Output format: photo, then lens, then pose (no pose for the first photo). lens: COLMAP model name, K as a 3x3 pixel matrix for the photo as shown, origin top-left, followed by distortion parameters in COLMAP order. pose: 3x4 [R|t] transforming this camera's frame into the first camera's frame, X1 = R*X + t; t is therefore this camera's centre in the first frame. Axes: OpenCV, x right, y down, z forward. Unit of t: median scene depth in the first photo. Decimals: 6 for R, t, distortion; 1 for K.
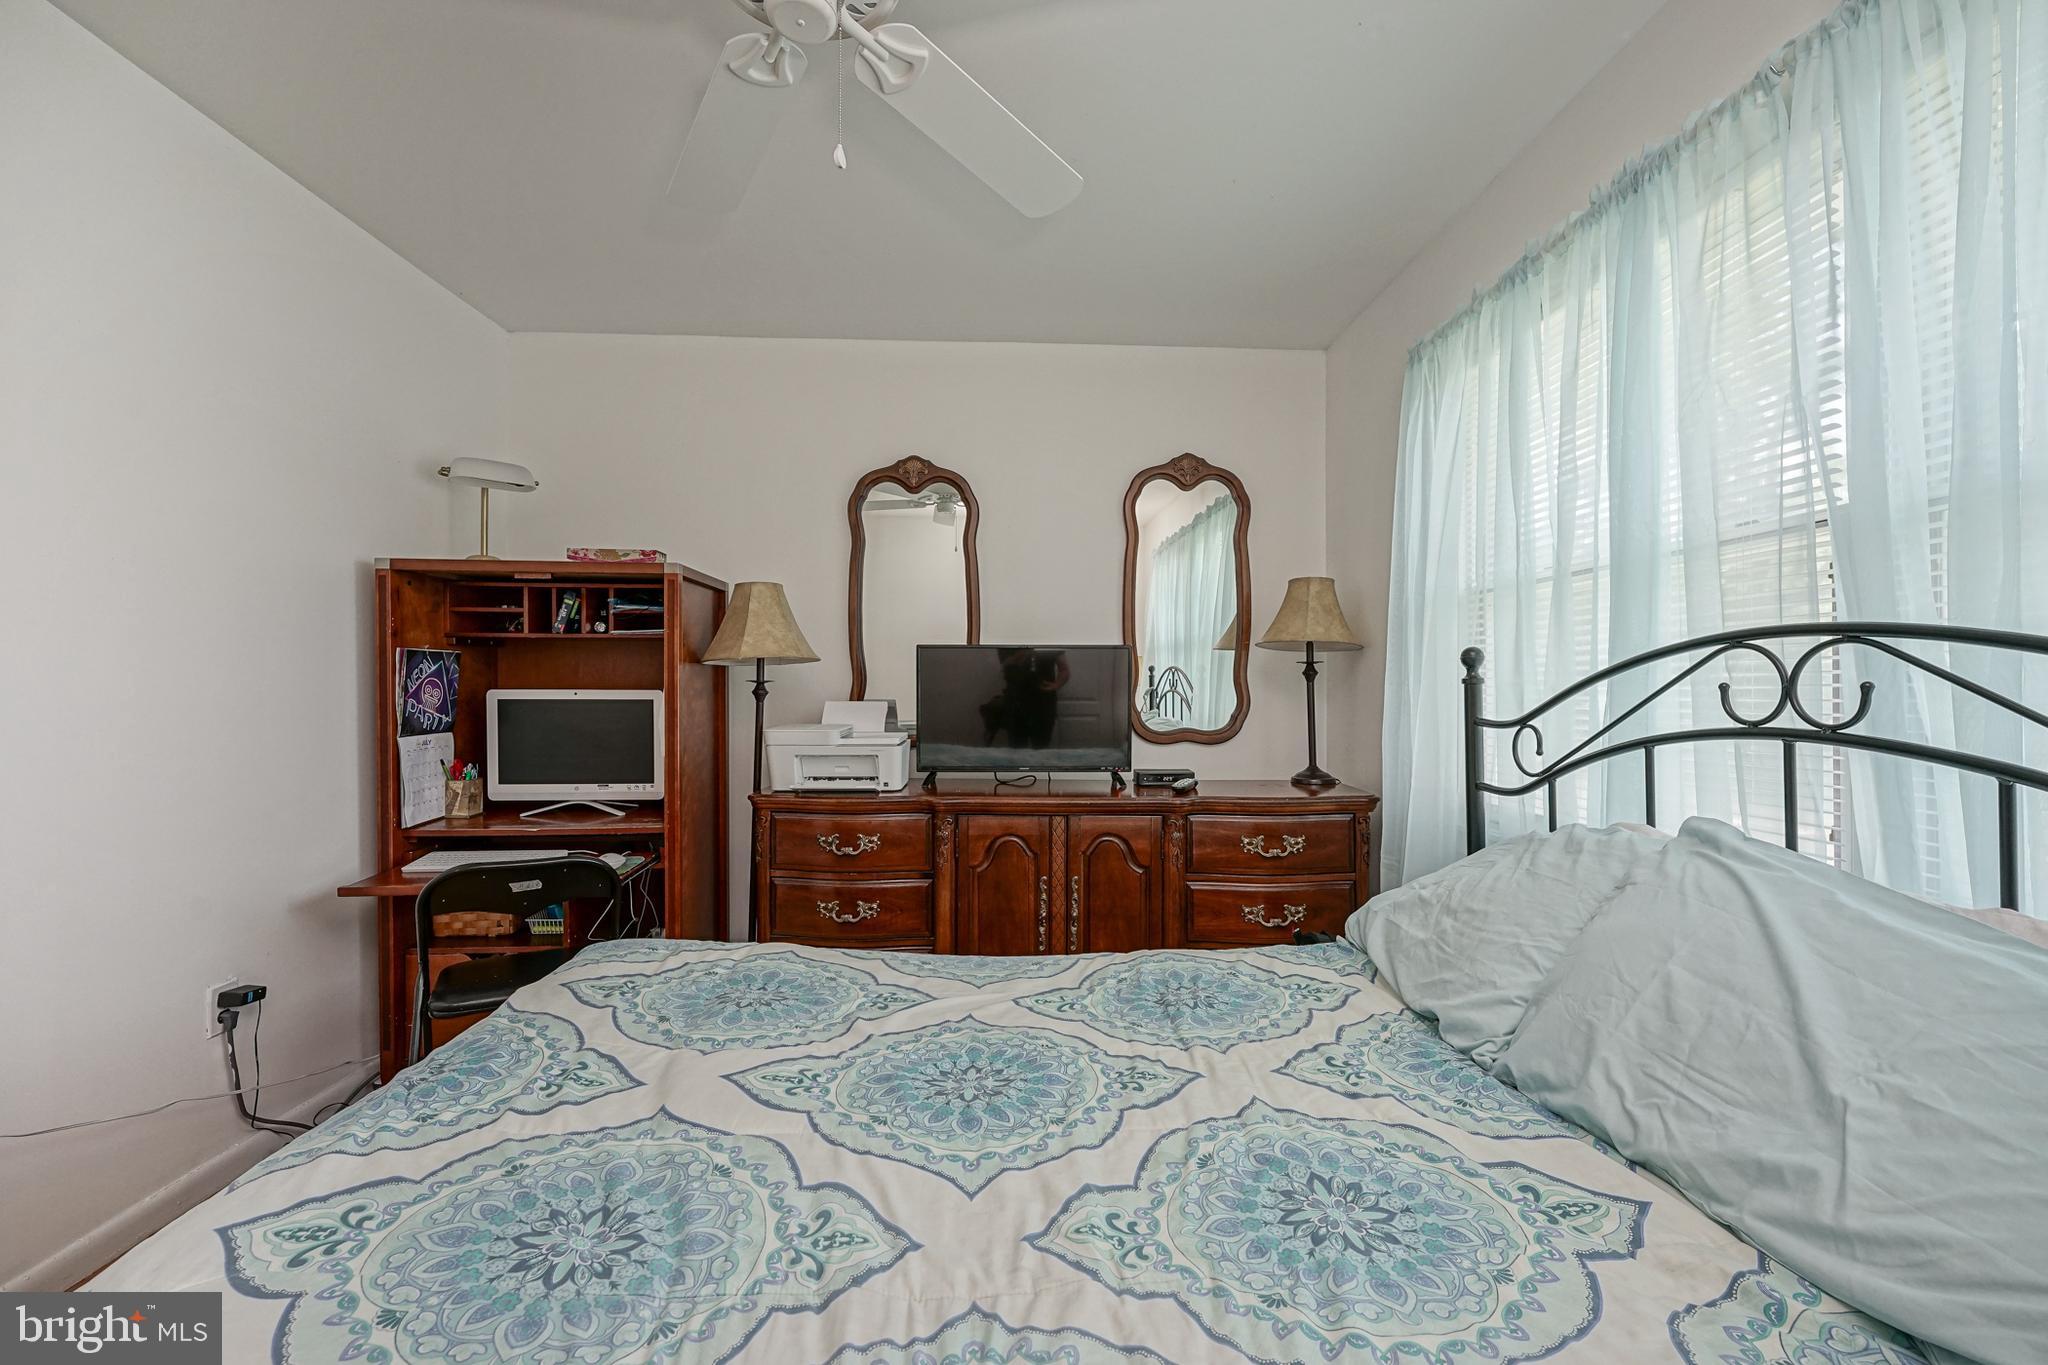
lens RADIAL K [[814.9, 0, 1018.5], [0, 814.9, 677.4], [0, 0, 1]] dist [-0.000844, -0.000298]
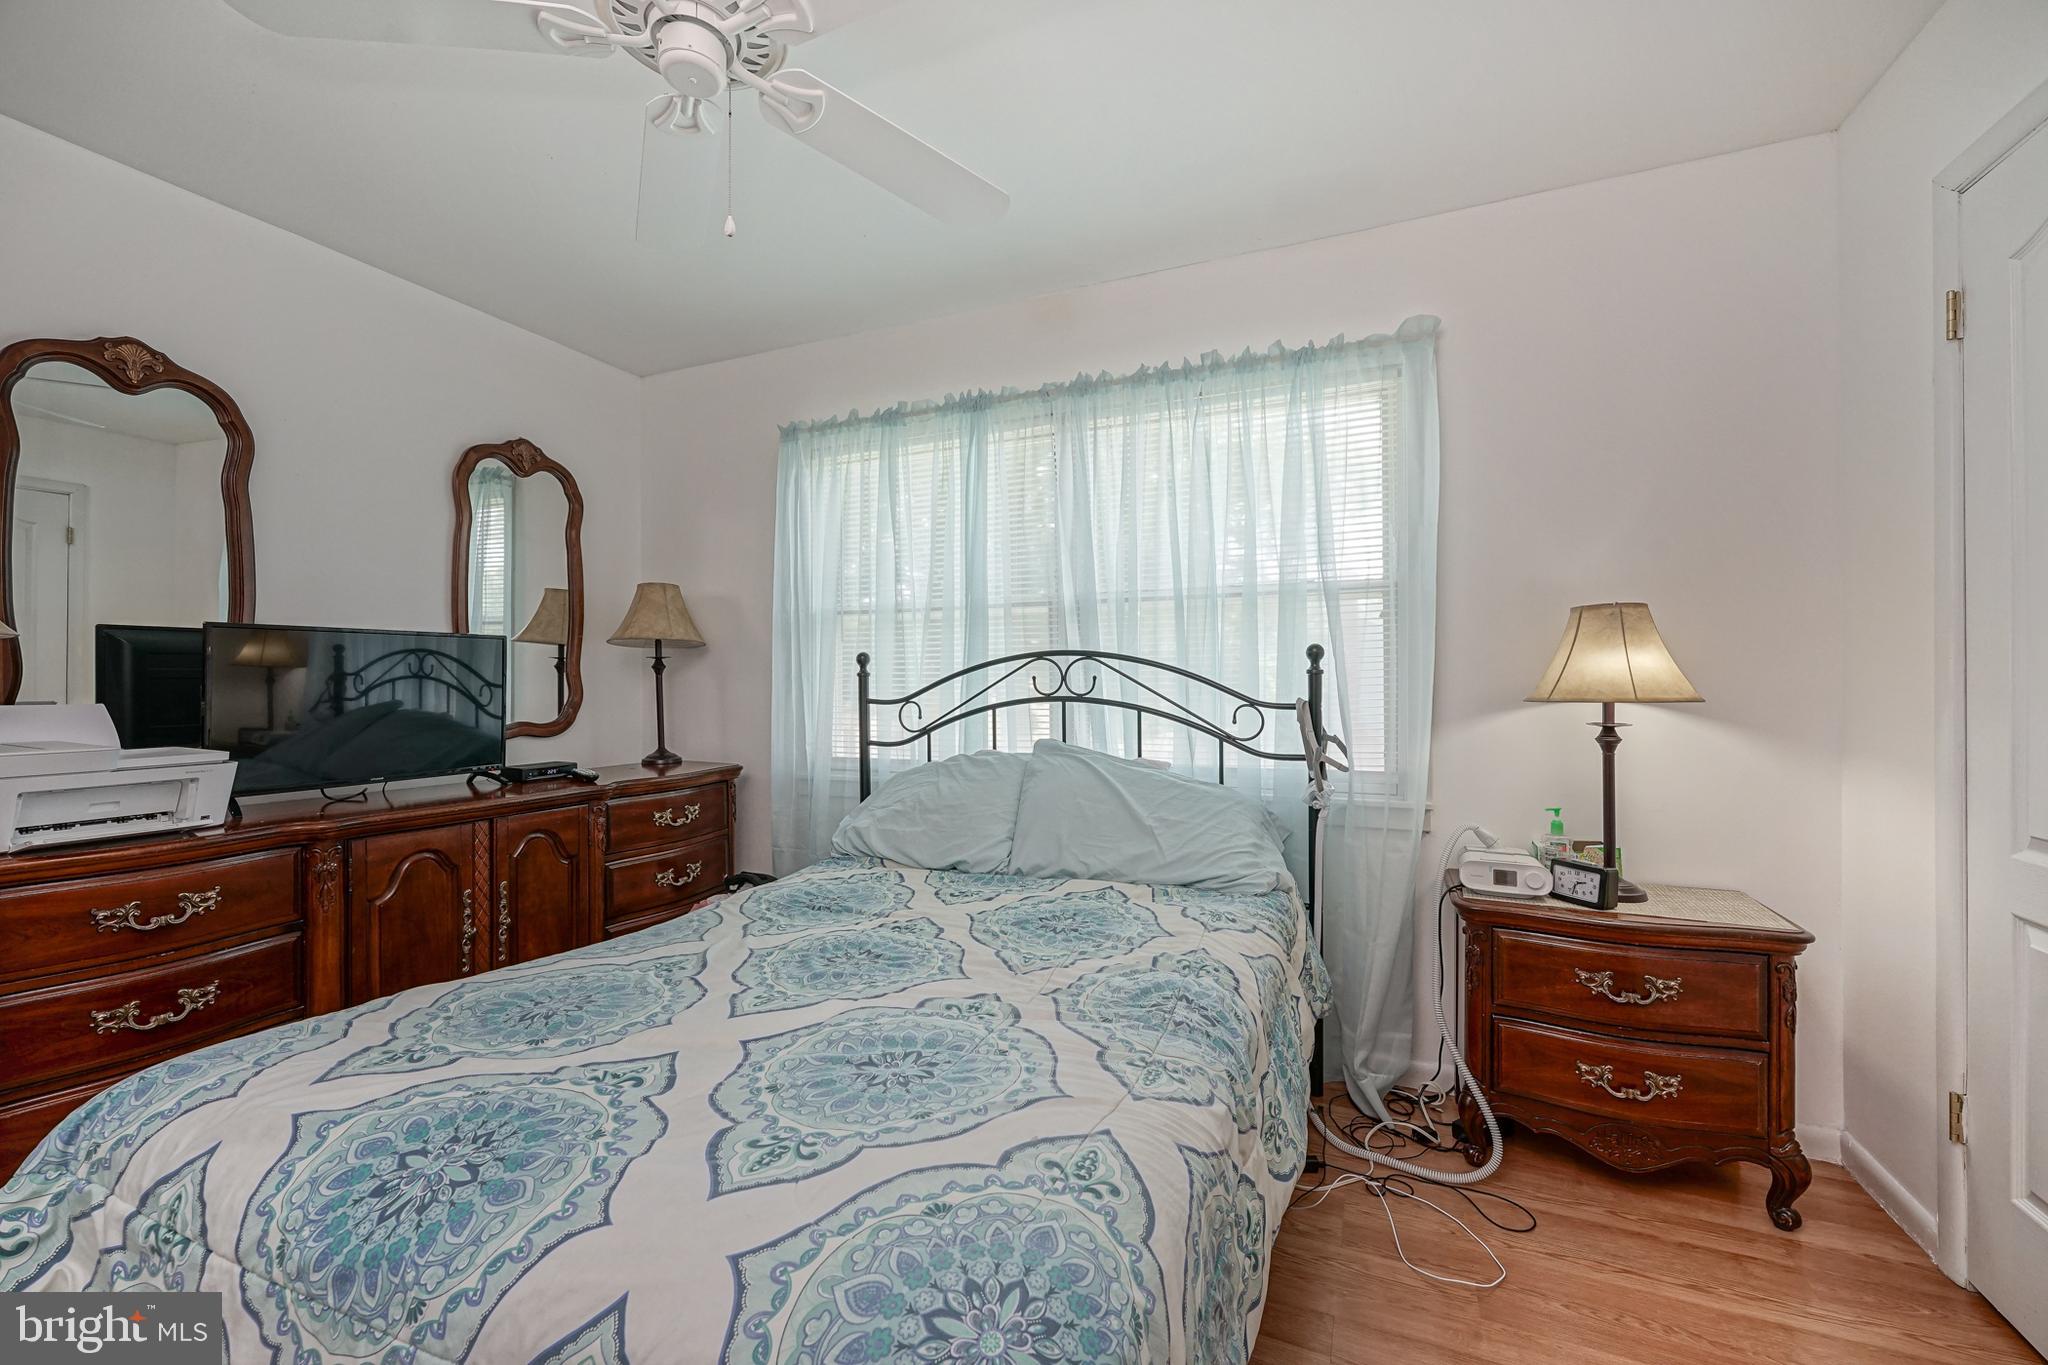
lens RADIAL K [[814.9, 0, 1018.5], [0, 814.9, 677.4], [0, 0, 1]] dist [-0.000844, -0.000298]
pose [[0.440344, -0.002588, 0.897825, -0.753259], [-0.006700, 0.999959, 0.006168, -0.001636], [-0.897804, -0.008732, 0.440308, 0.079465]]
